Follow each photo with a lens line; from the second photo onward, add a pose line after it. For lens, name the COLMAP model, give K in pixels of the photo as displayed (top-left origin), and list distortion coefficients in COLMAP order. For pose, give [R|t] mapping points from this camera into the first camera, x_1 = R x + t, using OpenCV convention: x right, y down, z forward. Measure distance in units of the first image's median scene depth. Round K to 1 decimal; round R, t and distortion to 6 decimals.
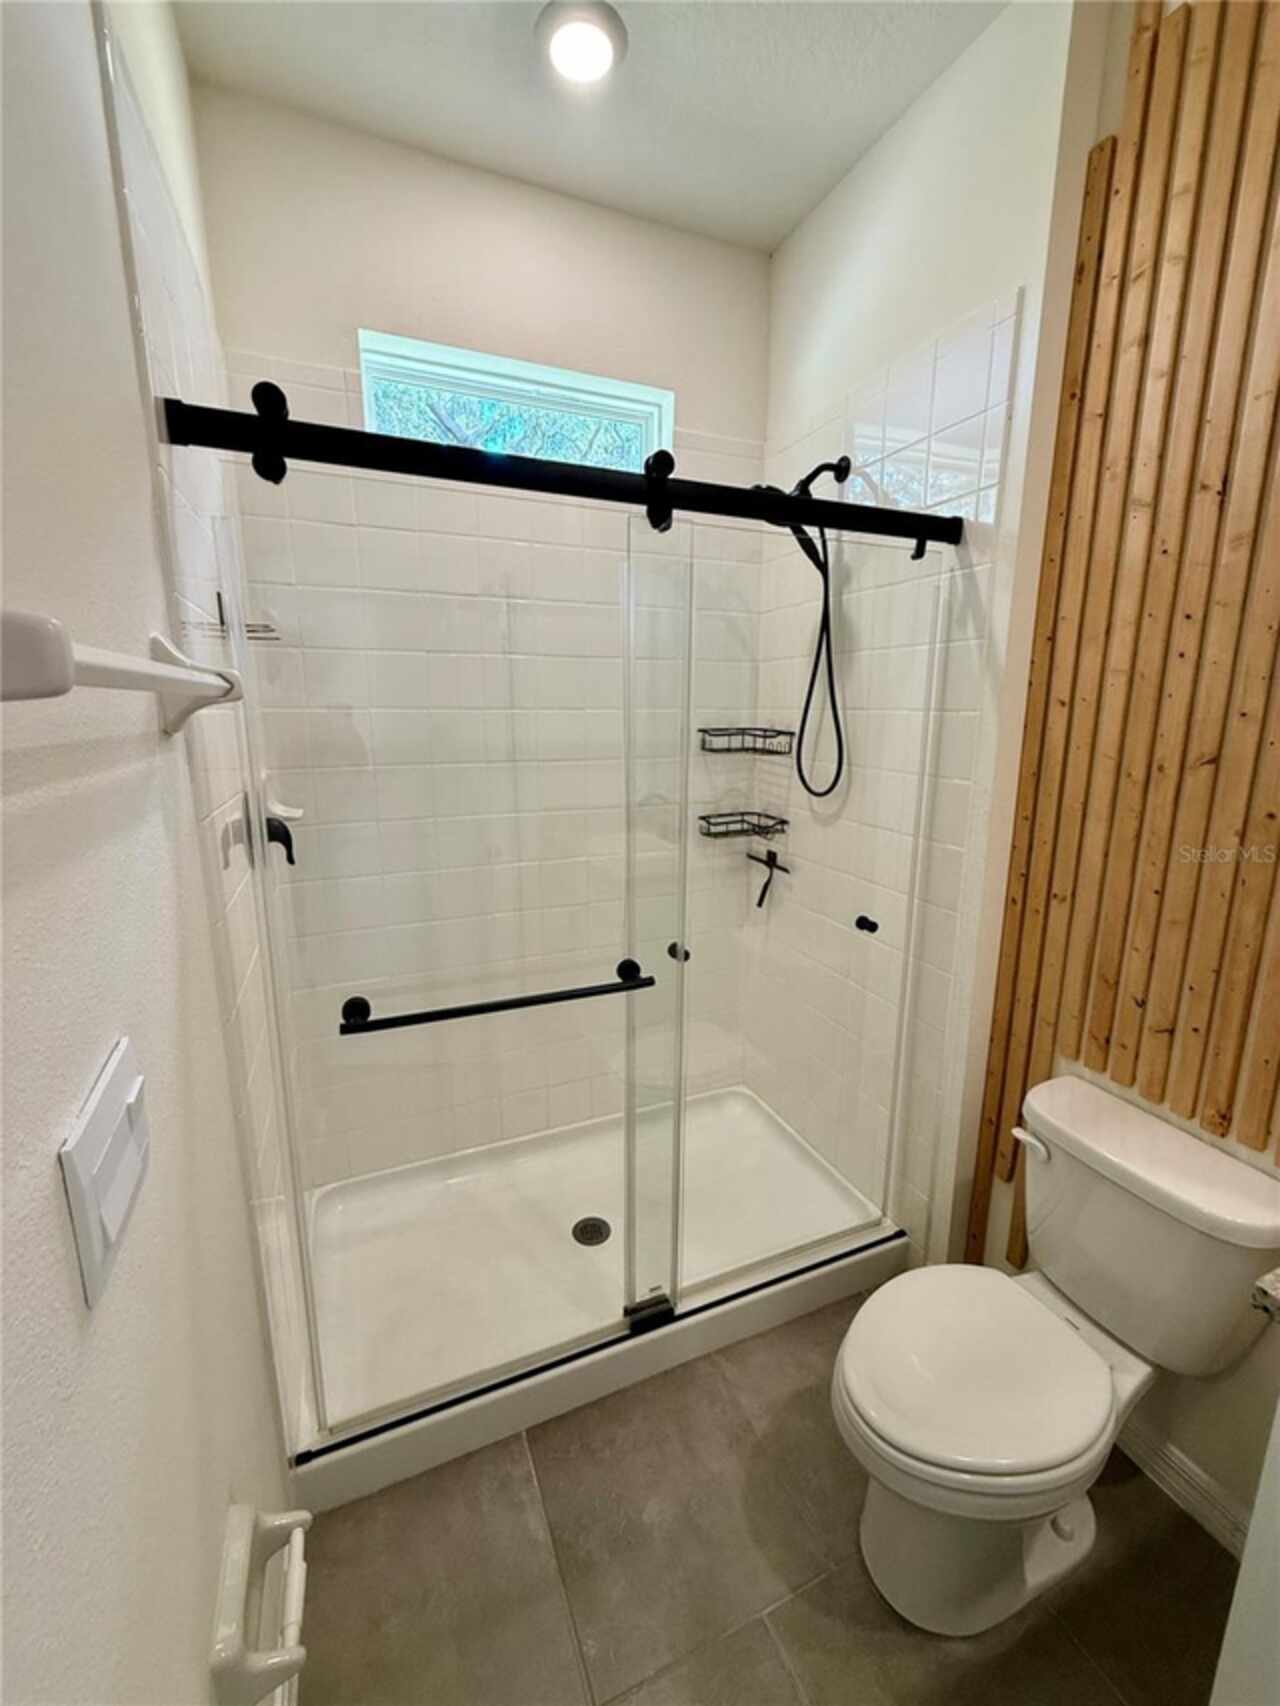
lens RADIAL K [[682.2, 0, 639.4], [0, 682.2, 848.9], [0, 0, 1]] dist [-0.002967, 0.000189]
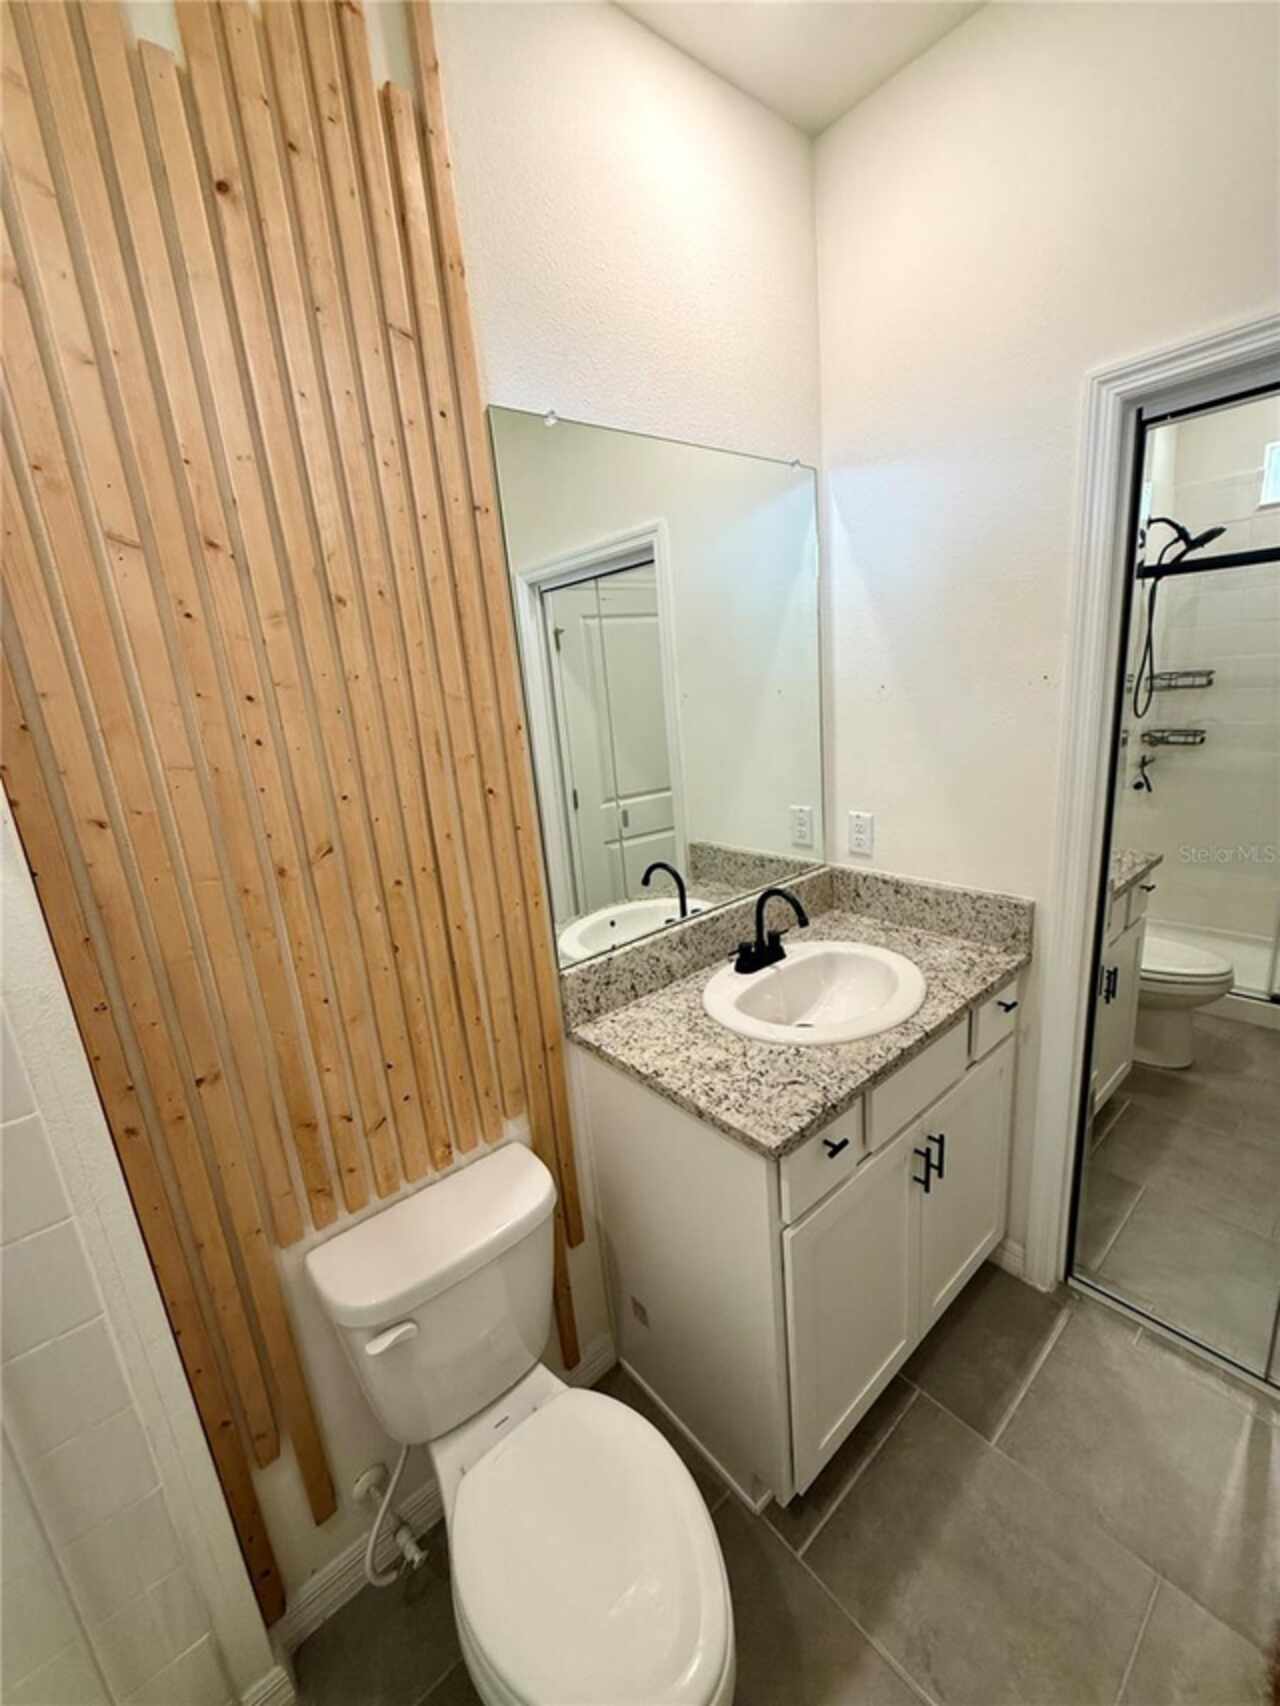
lens RADIAL K [[682.2, 0, 639.5], [0, 682.2, 849.0], [0, 0, 1]] dist [-0.002967, 0.000189]
pose [[-0.297790, -0.205364, 0.932280, -0.140164], [0.273061, 0.917459, 0.289320, -0.249535], [-0.914745, 0.340726, -0.217134, 0.713956]]
